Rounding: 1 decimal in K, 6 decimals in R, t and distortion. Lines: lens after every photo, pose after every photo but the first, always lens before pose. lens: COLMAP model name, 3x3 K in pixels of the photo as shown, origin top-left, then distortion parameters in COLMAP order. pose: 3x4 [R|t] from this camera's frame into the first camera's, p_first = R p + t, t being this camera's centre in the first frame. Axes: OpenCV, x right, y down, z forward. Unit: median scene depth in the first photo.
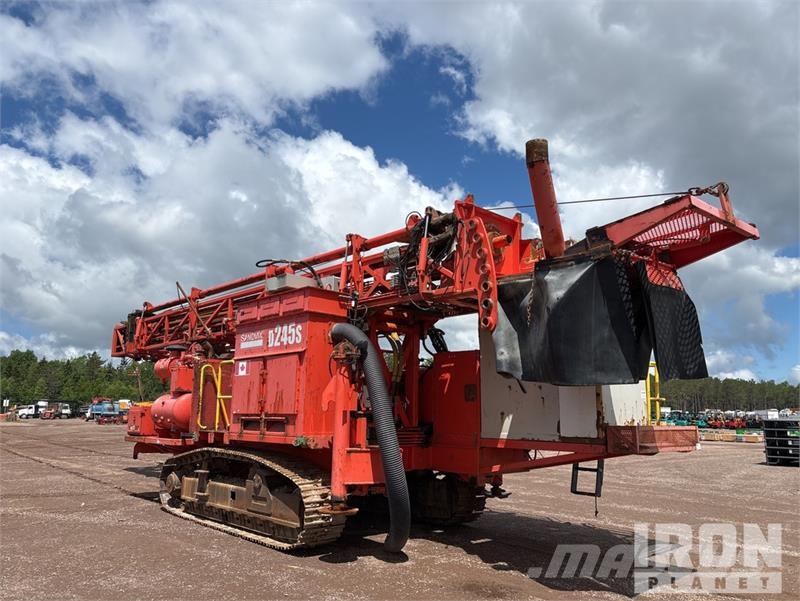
lens RADIAL K [[612.2, 0, 398.8], [0, 612.2, 305.7], [0, 0, 1]] dist [0.046361, -0.021611]
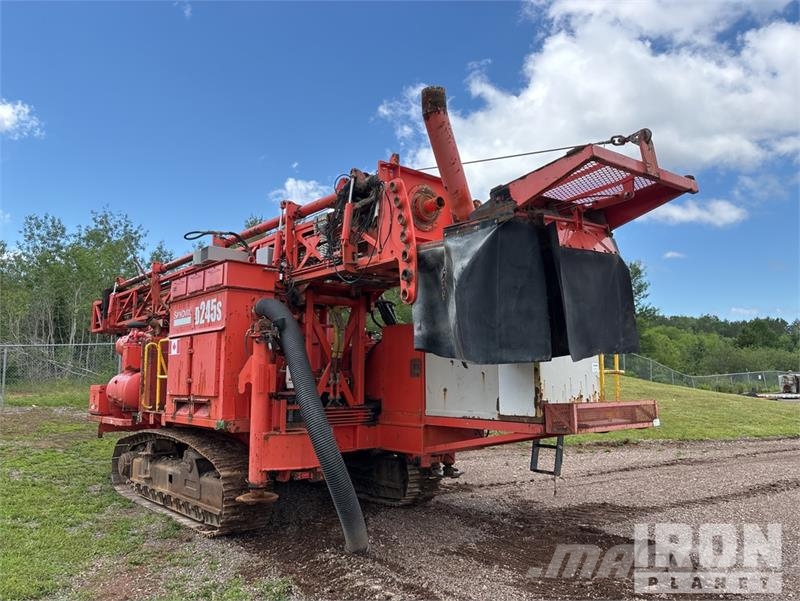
lens RADIAL K [[612.2, 0, 398.5], [0, 612.2, 303.0], [0, 0, 1]] dist [0.046361, -0.021611]
pose [[0.998502, -0.022861, -0.049704, 0.152360], [0.025361, 0.998414, 0.050255, -0.005578], [0.048477, -0.051441, 0.997499, 0.077095]]
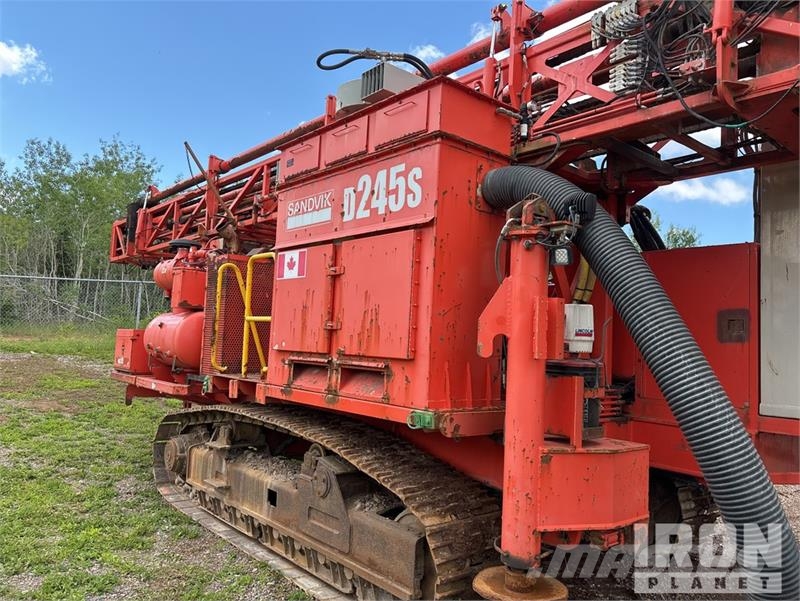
lens RADIAL K [[612.2, 0, 402.8], [0, 612.2, 296.2], [0, 0, 1]] dist [0.046361, -0.021611]
pose [[0.998615, 0.029227, -0.043746, -0.146751], [-0.024791, 0.994807, 0.098718, 0.080679], [0.046404, -0.097497, 0.994153, 0.522867]]
